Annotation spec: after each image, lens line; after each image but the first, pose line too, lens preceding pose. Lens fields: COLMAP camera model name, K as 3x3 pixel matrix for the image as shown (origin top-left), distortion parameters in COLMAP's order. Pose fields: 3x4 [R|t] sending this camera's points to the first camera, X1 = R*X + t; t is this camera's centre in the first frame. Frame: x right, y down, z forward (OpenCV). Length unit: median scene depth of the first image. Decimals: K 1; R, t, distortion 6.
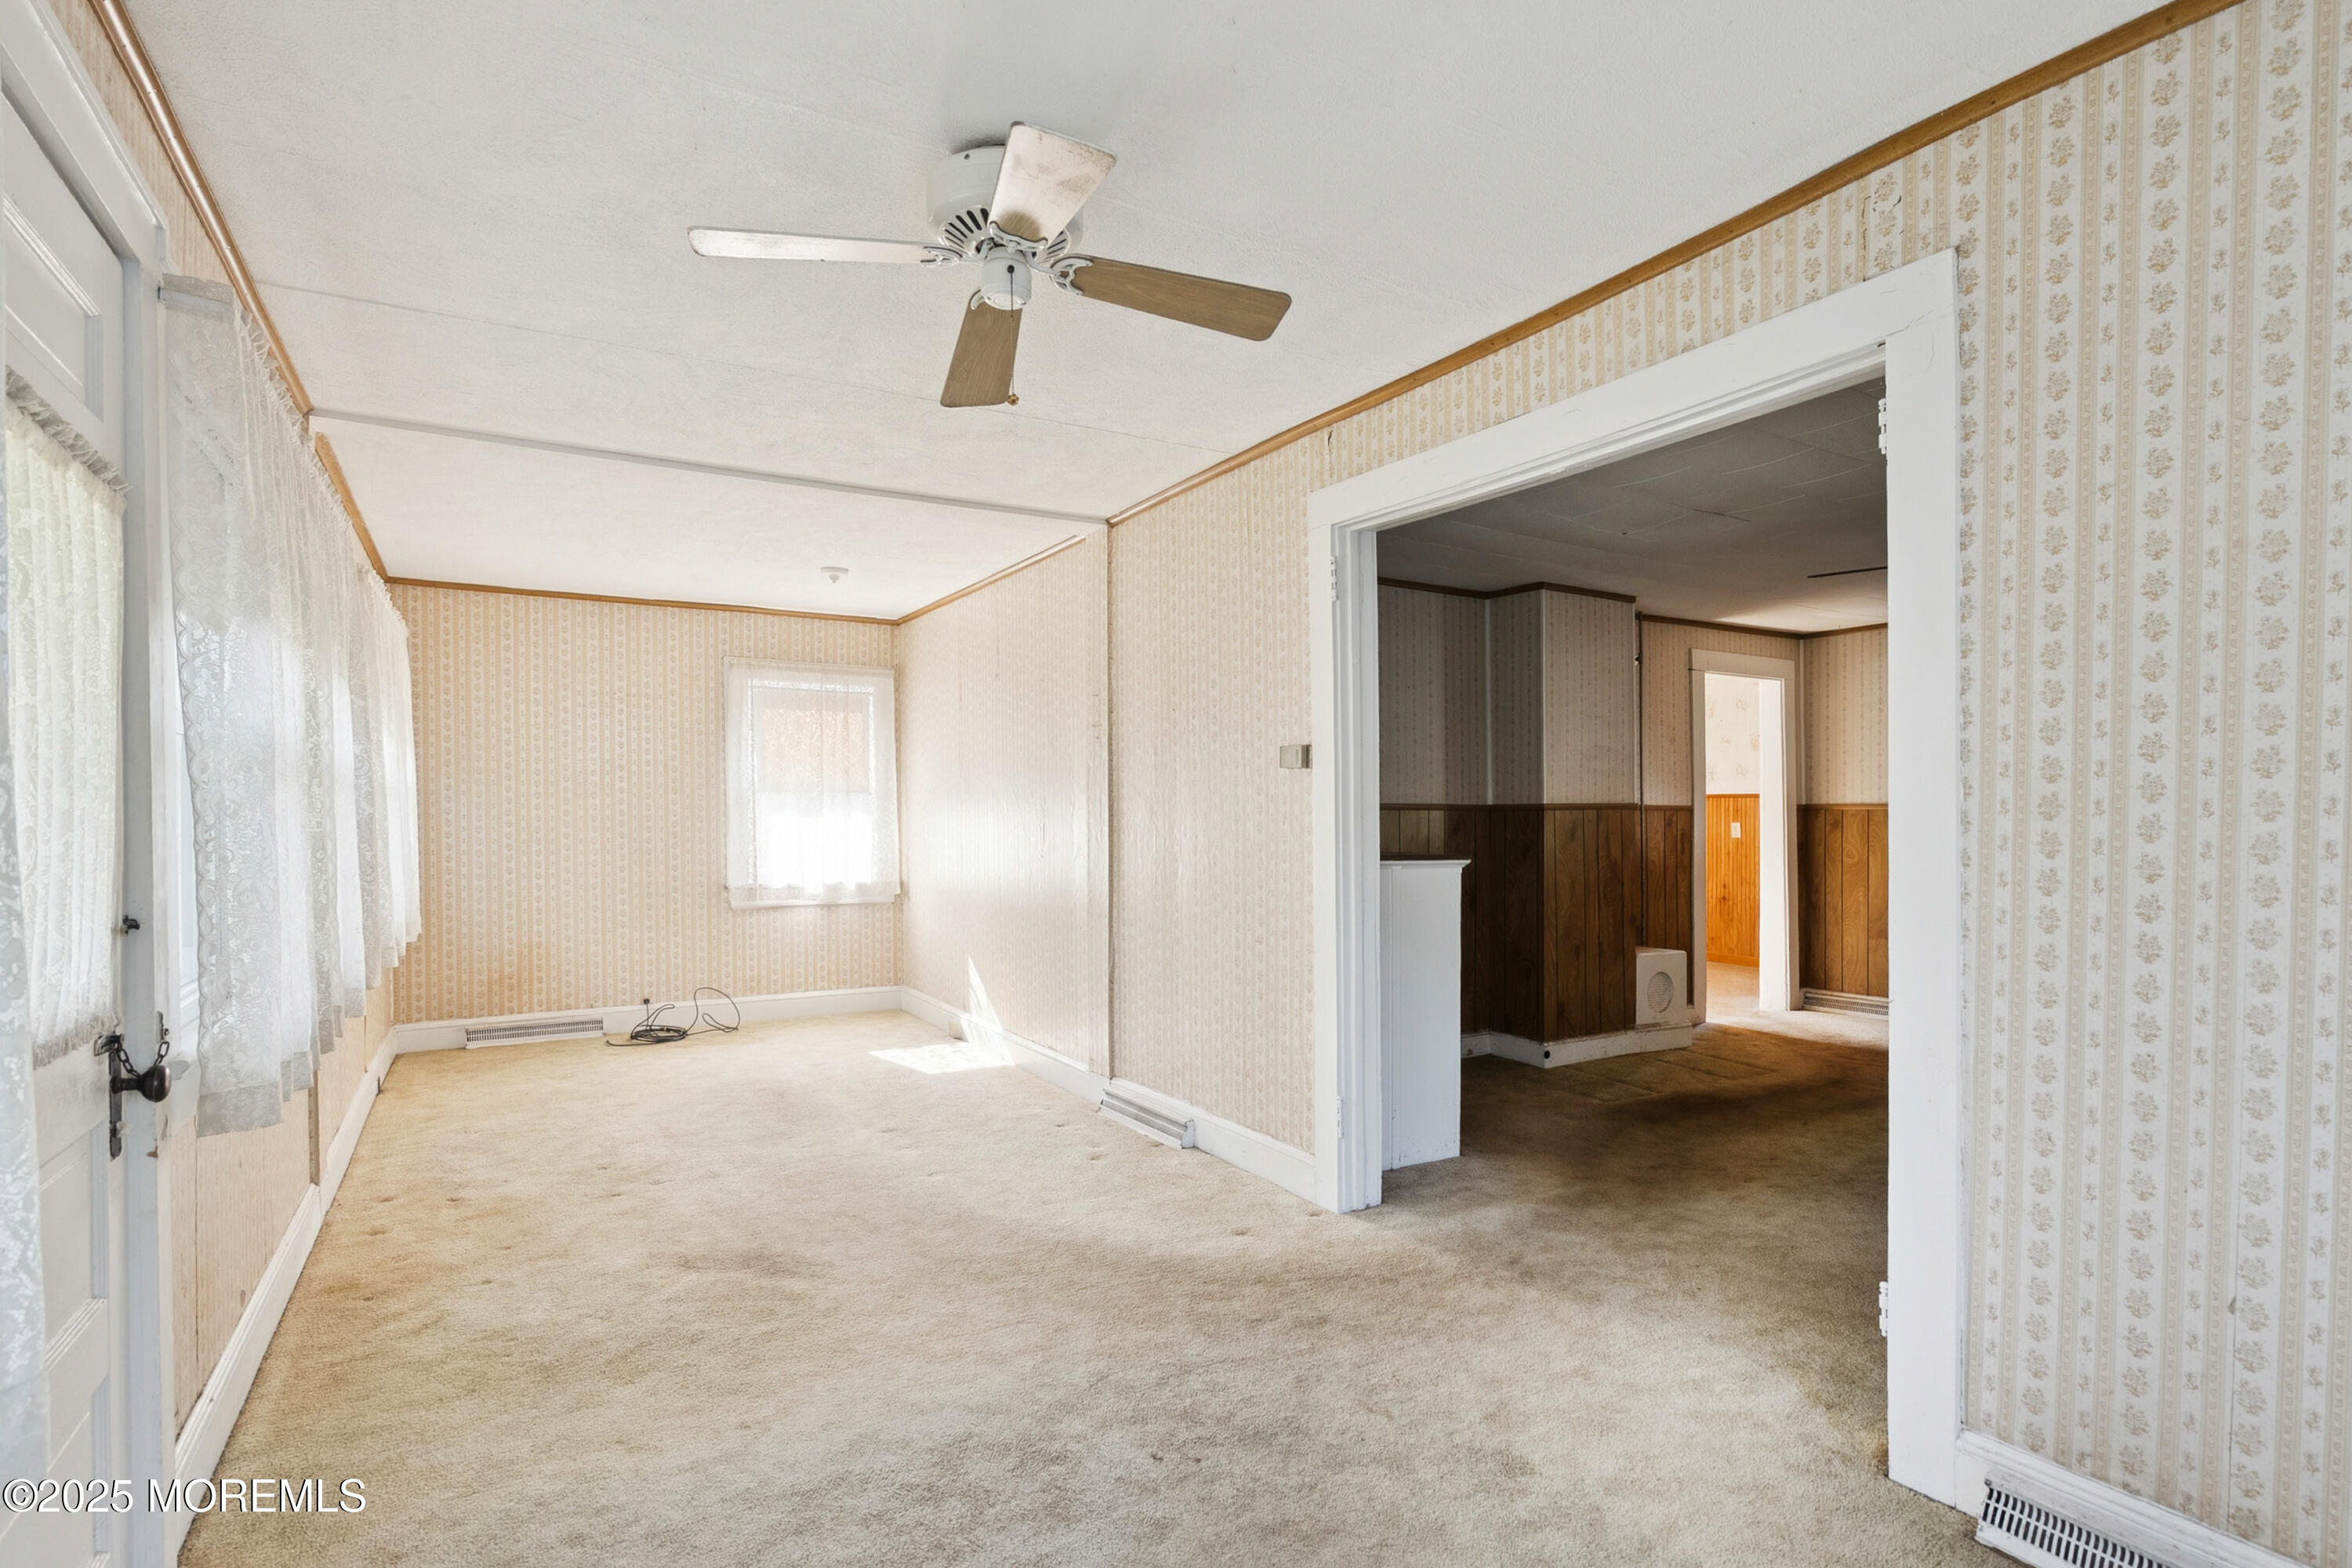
lens RADIAL K [[1130.0, 0, 1199.1], [0, 1130.0, 797.9], [0, 0, 1]] dist [-0.004415, -0.000740]
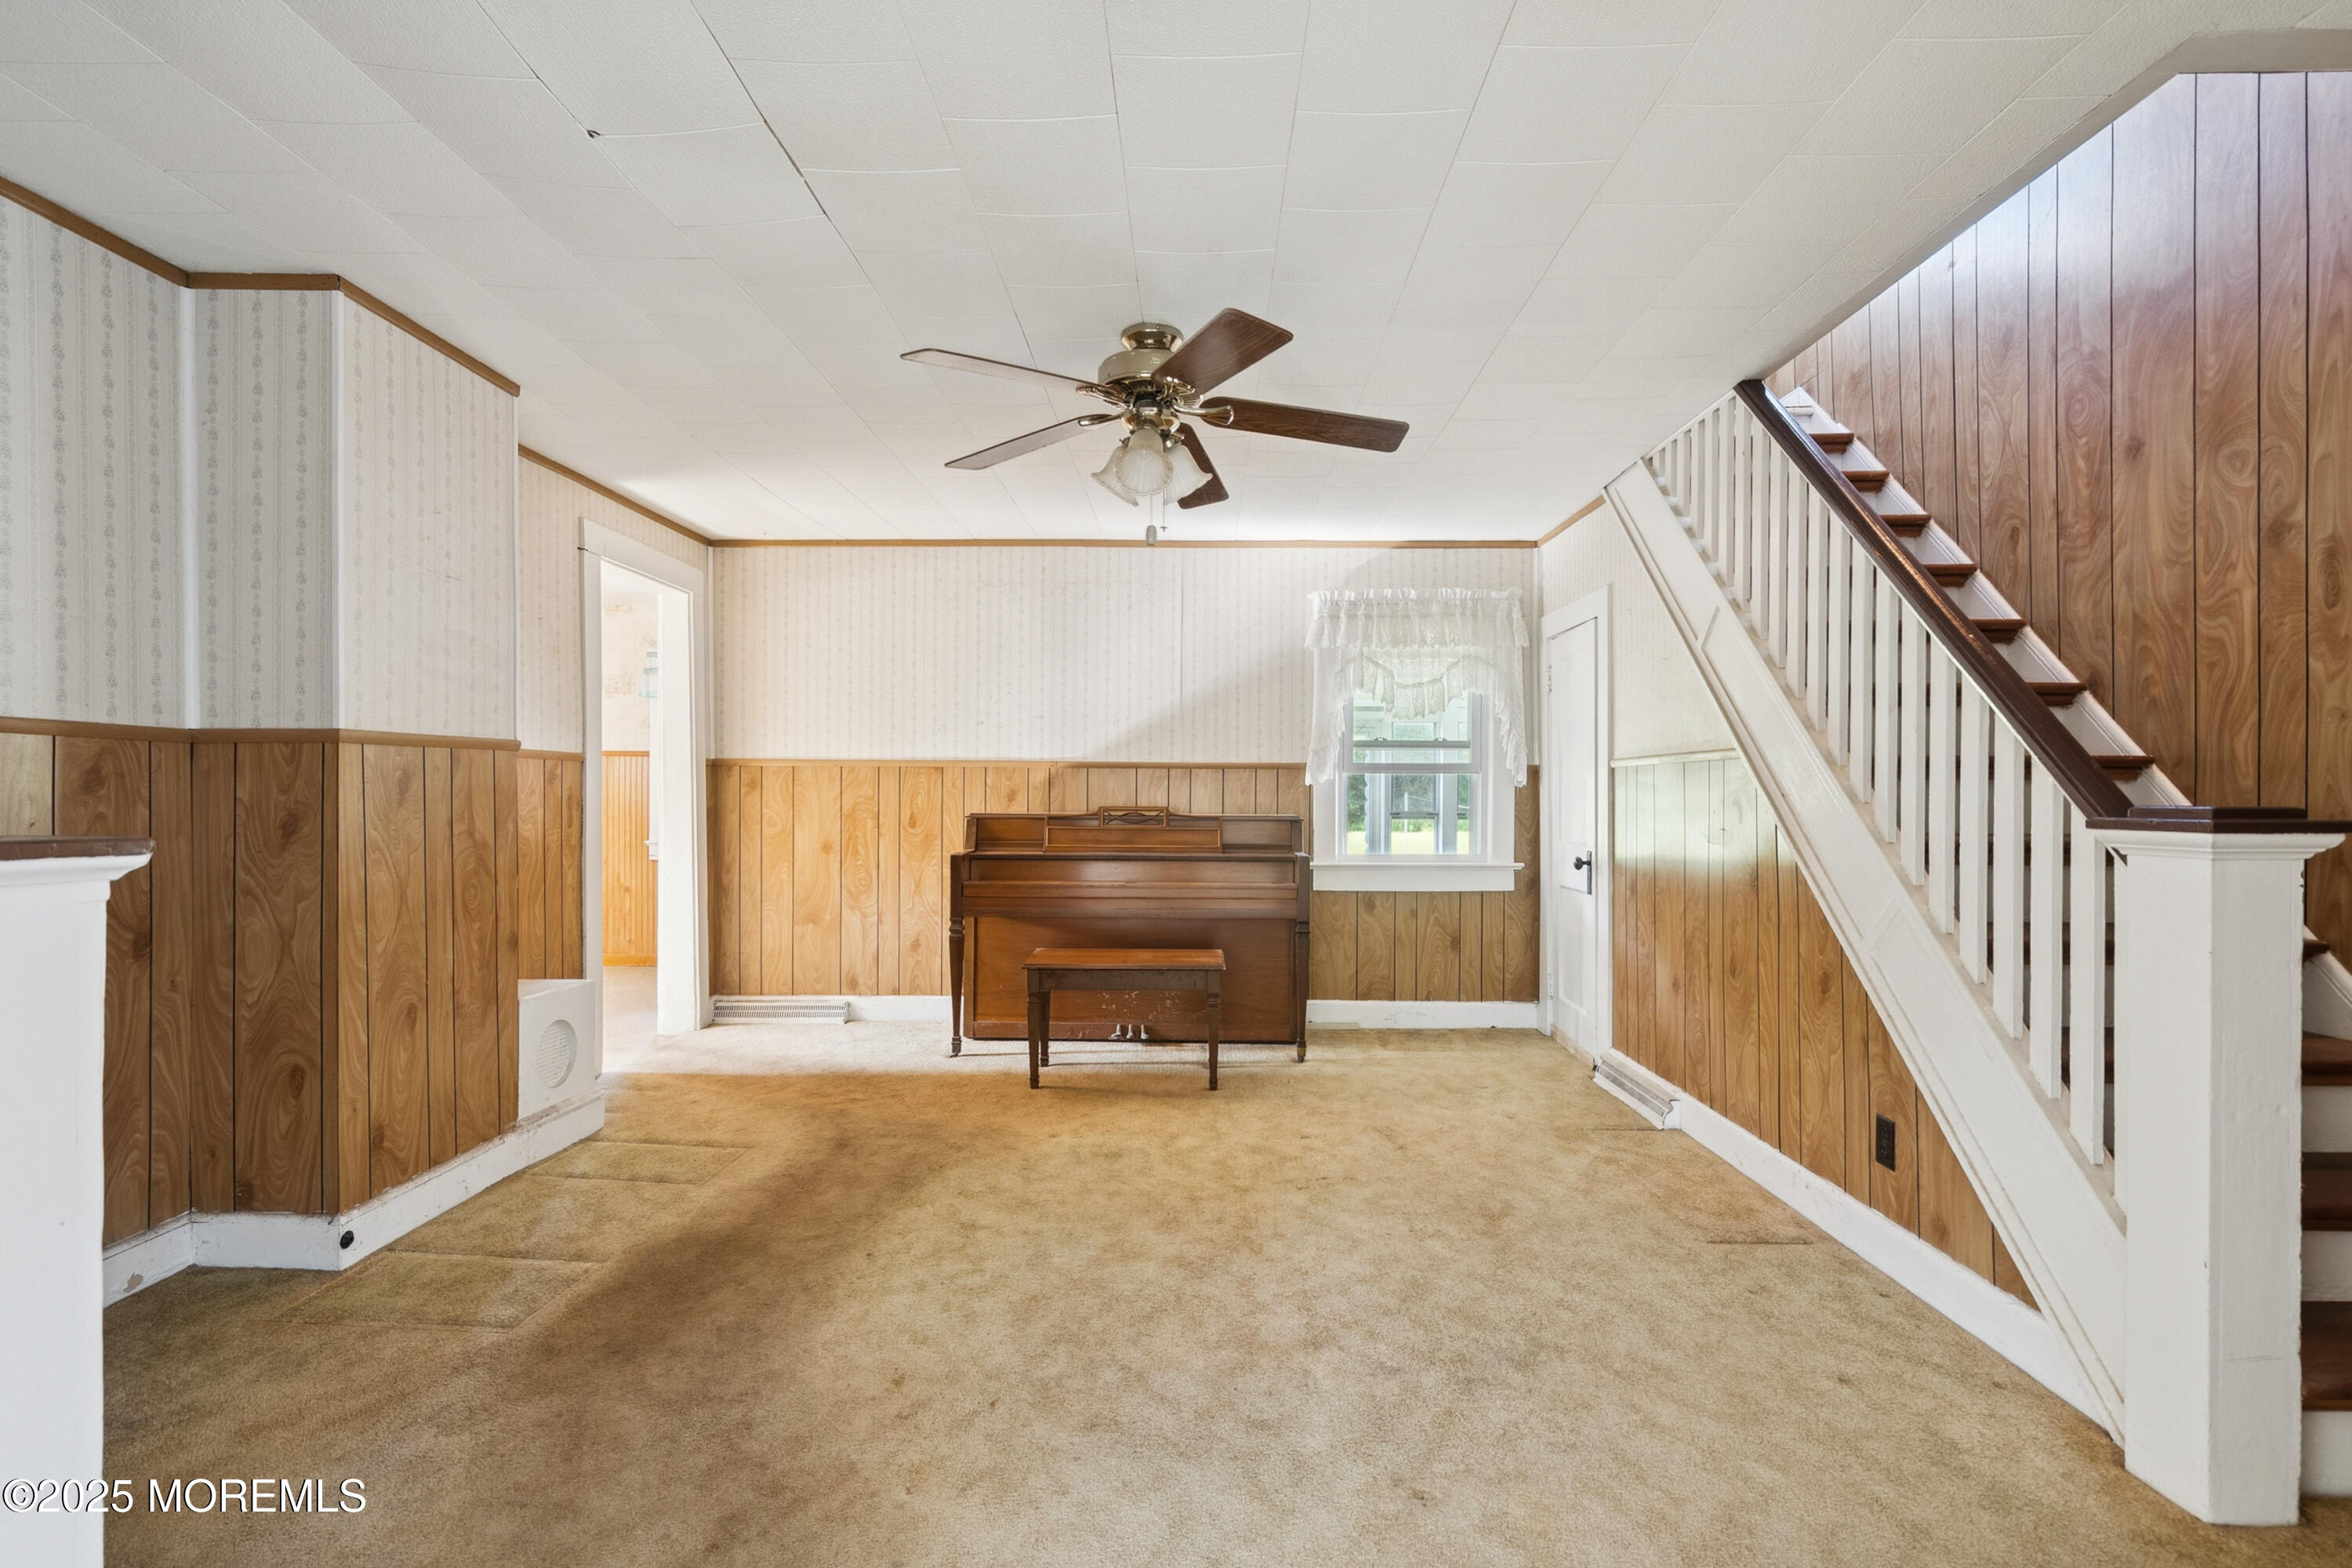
lens RADIAL K [[1088.6, 0, 1179.5], [0, 1088.6, 799.6], [0, 0, 1]] dist [0.003716, 0.000531]
pose [[0.533760, -0.003239, 0.845630, 0.094279], [-0.018314, 0.999714, 0.015389, 0.020686], [-0.845438, -0.023701, 0.533548, 0.417006]]
